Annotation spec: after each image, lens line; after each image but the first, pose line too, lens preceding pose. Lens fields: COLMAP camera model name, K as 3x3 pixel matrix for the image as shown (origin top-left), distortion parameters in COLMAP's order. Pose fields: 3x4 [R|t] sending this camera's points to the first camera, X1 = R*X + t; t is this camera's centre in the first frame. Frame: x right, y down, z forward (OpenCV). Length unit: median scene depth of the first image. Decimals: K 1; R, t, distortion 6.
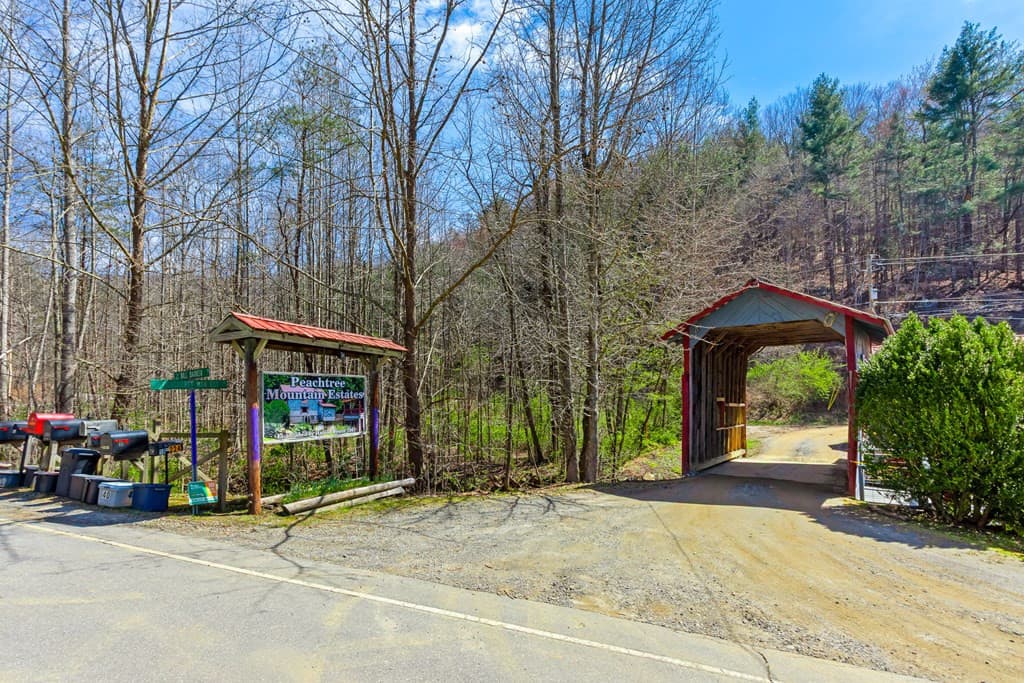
lens RADIAL K [[519.1, 0, 503.5], [0, 519.1, 345.6], [0, 0, 1]] dist [0.001778, 0.002748]
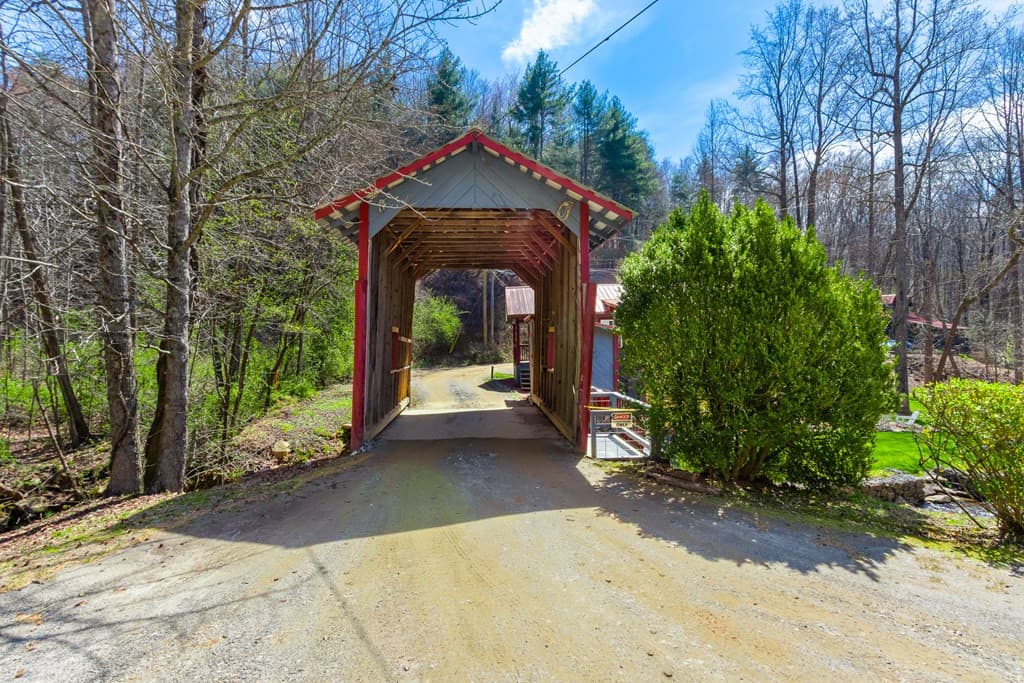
lens RADIAL K [[519.1, 0, 502.1], [0, 519.1, 338.1], [0, 0, 1]] dist [0.001778, 0.002748]
pose [[0.769155, 0.003750, 0.639051, 0.082332], [-0.057048, 0.996393, 0.062815, 0.063144], [-0.636511, -0.084771, 0.766595, 0.373662]]
